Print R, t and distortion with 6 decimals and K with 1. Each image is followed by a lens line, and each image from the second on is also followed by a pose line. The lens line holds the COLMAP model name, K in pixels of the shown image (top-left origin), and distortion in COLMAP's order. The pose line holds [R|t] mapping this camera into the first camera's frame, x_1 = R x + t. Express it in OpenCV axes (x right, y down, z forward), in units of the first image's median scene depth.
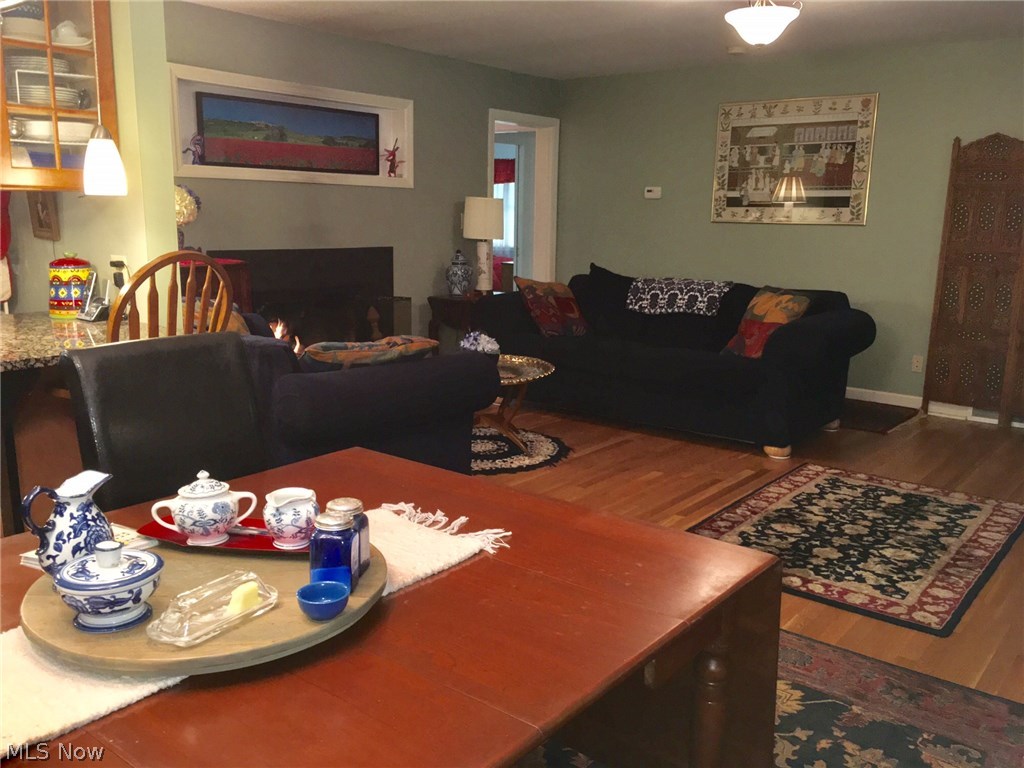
lens RADIAL K [[897.3, 0, 512.0], [0, 897.3, 384.0], [0, 0, 1]] dist [0.036648, -0.001579]
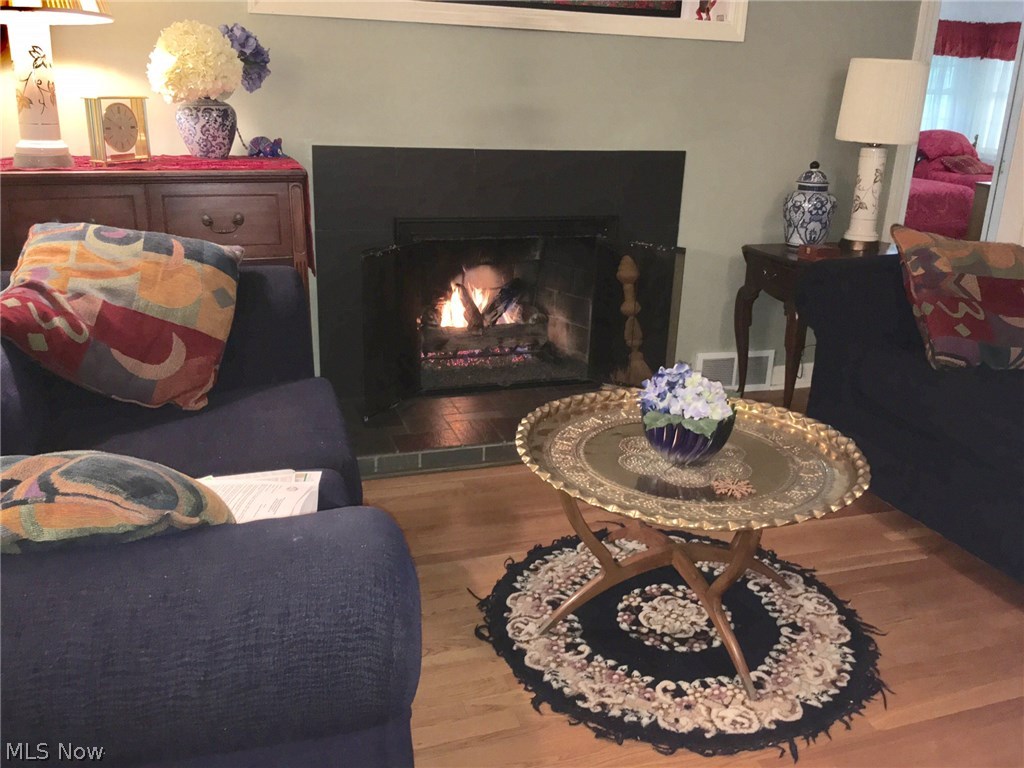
lens RADIAL K [[897.3, 0, 512.0], [0, 897.3, 384.0], [0, 0, 1]] dist [0.036648, -0.001579]
pose [[0.848112, 0.176340, -0.499610, 0.081552], [-0.119814, 0.982393, 0.143350, -0.077621], [0.516092, -0.061716, 0.854307, 0.456234]]
